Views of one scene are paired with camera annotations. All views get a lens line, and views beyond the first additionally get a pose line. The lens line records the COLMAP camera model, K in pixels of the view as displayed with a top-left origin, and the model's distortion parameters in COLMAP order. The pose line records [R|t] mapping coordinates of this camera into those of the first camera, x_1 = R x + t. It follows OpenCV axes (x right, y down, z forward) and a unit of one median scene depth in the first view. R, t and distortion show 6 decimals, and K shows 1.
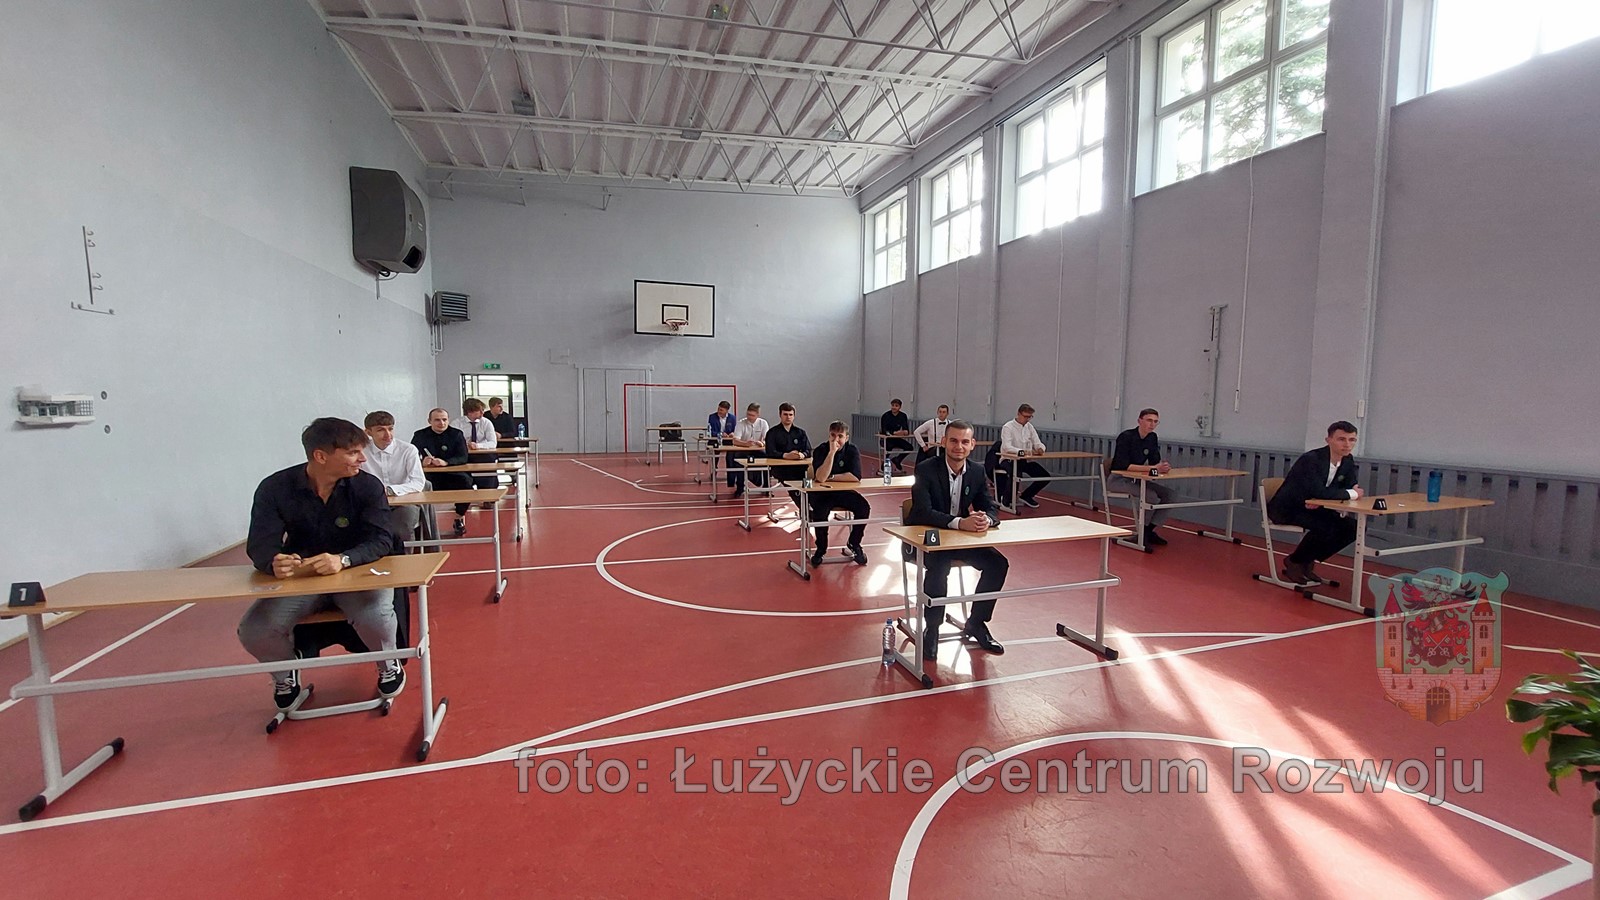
lens RADIAL K [[627.1, 0, 809.6], [0, 627.1, 446.1], [0, 0, 1]] dist [0.000196, -0.001412]
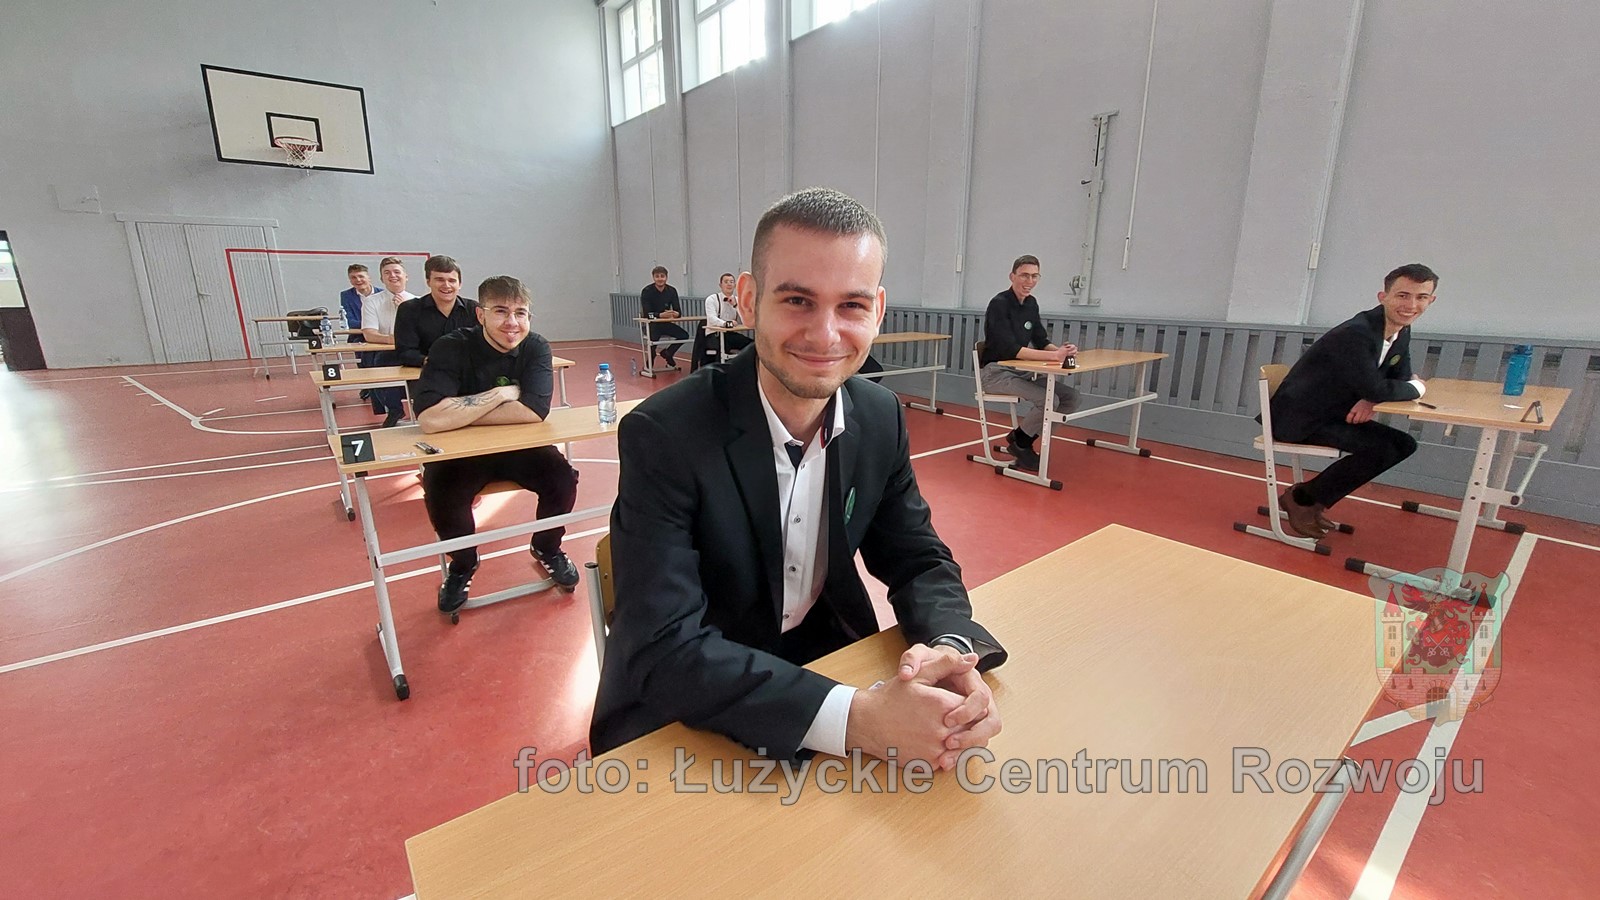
lens RADIAL K [[627.1, 0, 797.0], [0, 627.1, 442.3], [0, 0, 1]] dist [0.000196, -0.001412]
pose [[0.948767, -0.088284, 0.303392, 0.054291], [0.034820, 0.983539, 0.177311, 0.000253], [-0.314052, -0.157663, 0.936223, 0.265521]]
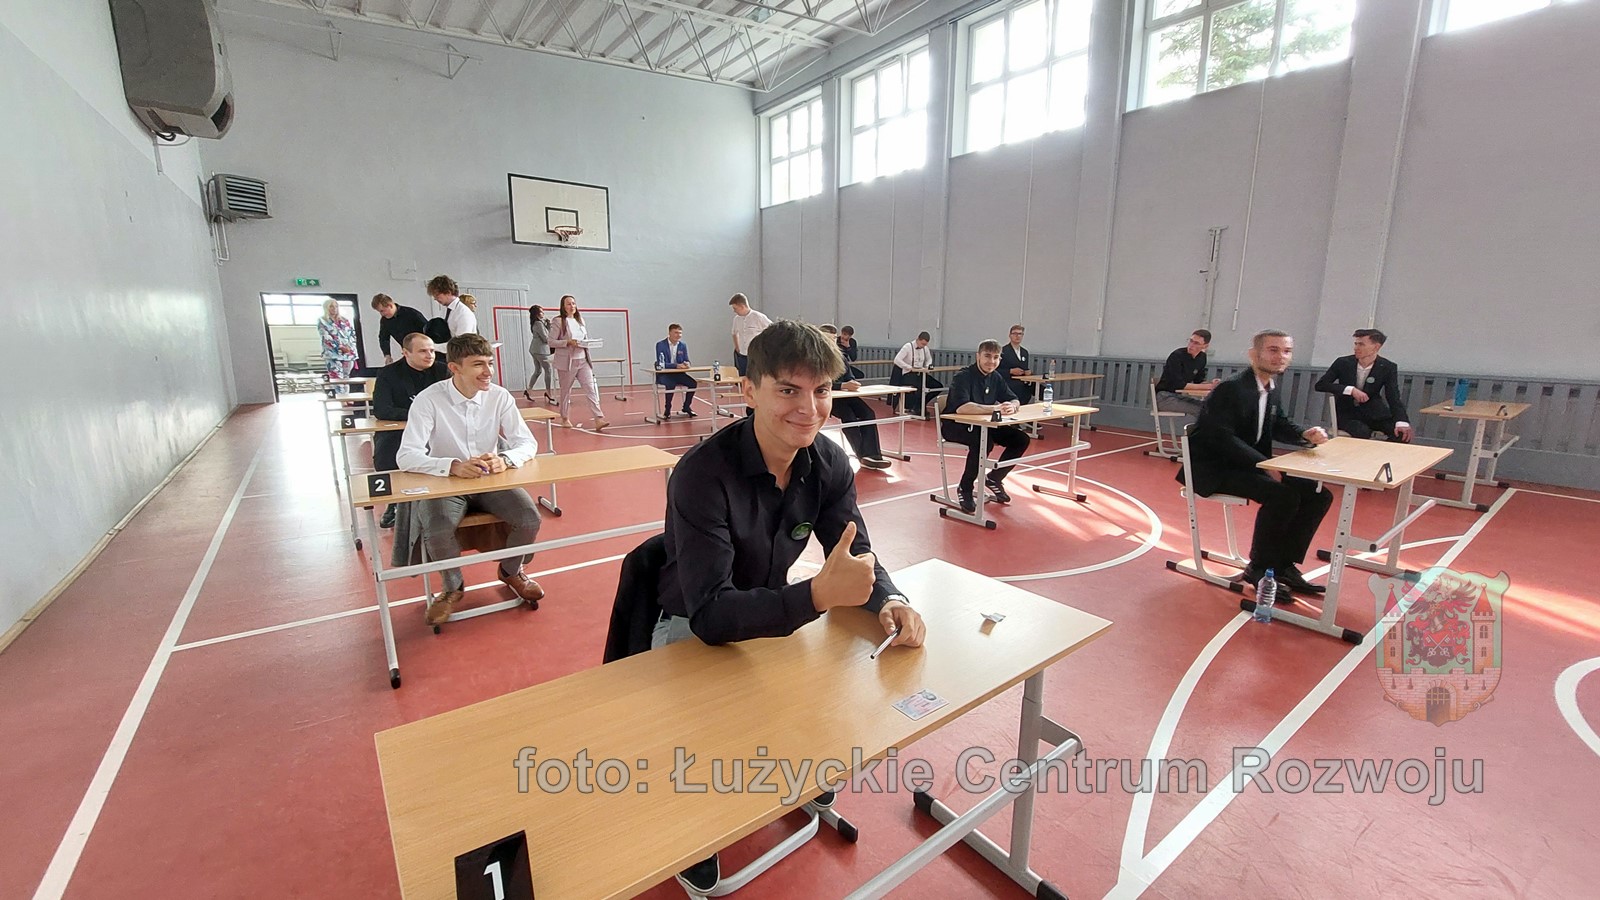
lens RADIAL K [[627.1, 0, 786.7], [0, 627.1, 453.5], [0, 0, 1]] dist [0.000196, -0.001412]
pose [[0.957882, -0.059799, 0.280866, -0.231206], [0.026018, 0.992128, 0.122499, 0.000540], [-0.285980, -0.110032, 0.951897, 0.118429]]
